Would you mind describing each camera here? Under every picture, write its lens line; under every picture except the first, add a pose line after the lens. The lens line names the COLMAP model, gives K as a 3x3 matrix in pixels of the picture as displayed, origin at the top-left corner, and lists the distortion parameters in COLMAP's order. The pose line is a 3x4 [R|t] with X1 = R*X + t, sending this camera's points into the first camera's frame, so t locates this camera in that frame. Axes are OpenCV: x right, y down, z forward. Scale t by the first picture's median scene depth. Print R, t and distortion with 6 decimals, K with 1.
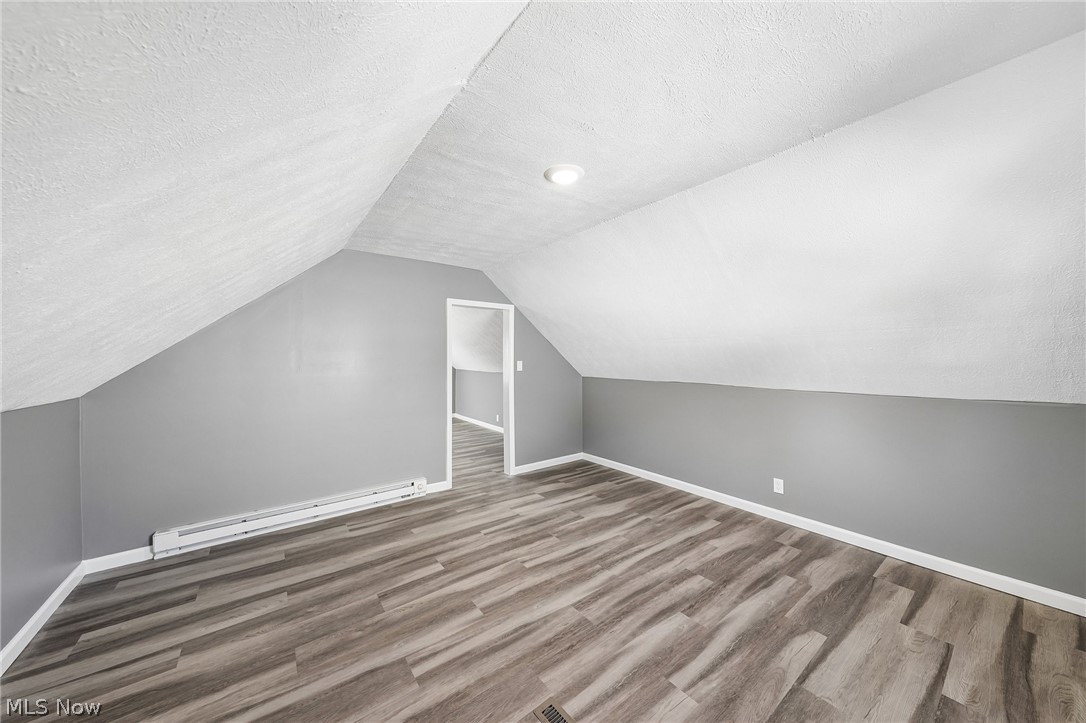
lens RADIAL K [[374.8, 0, 543.5], [0, 374.8, 359.8], [0, 0, 1]] dist [0.003406, 0.000219]
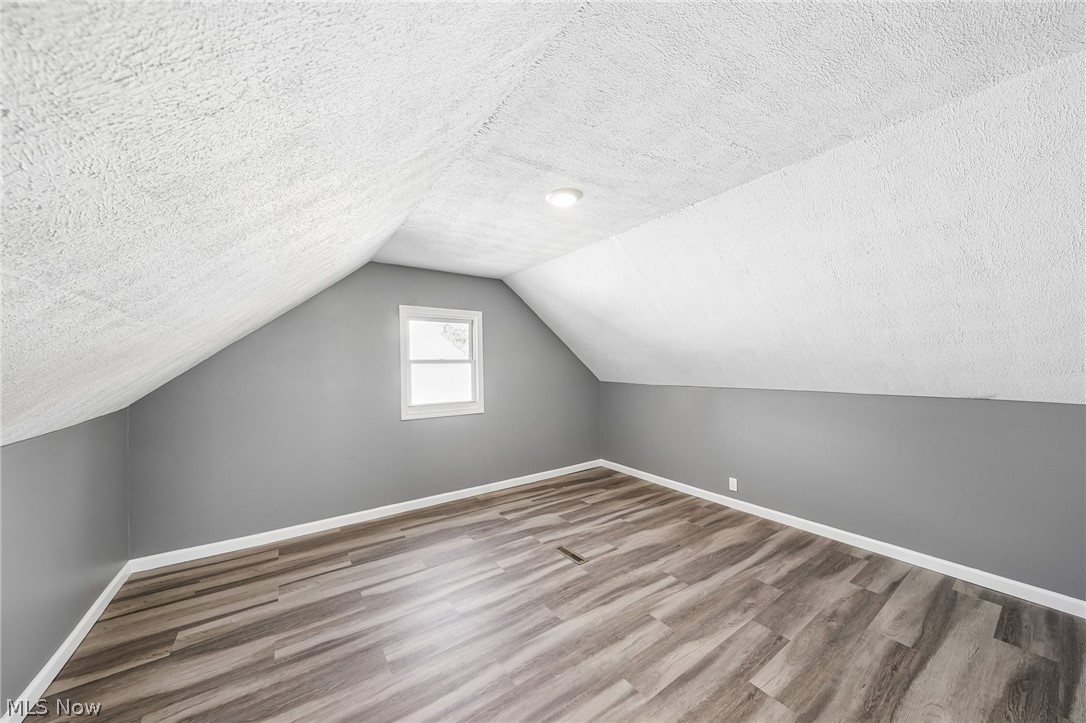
lens RADIAL K [[374.8, 0, 542.9], [0, 374.8, 363.0], [0, 0, 1]] dist [0.003406, 0.000219]
pose [[-0.999230, 0.013866, 0.036710, 0.083468], [0.013953, 0.999900, 0.002100, -0.016411], [-0.036677, 0.002611, -0.999324, 2.025541]]
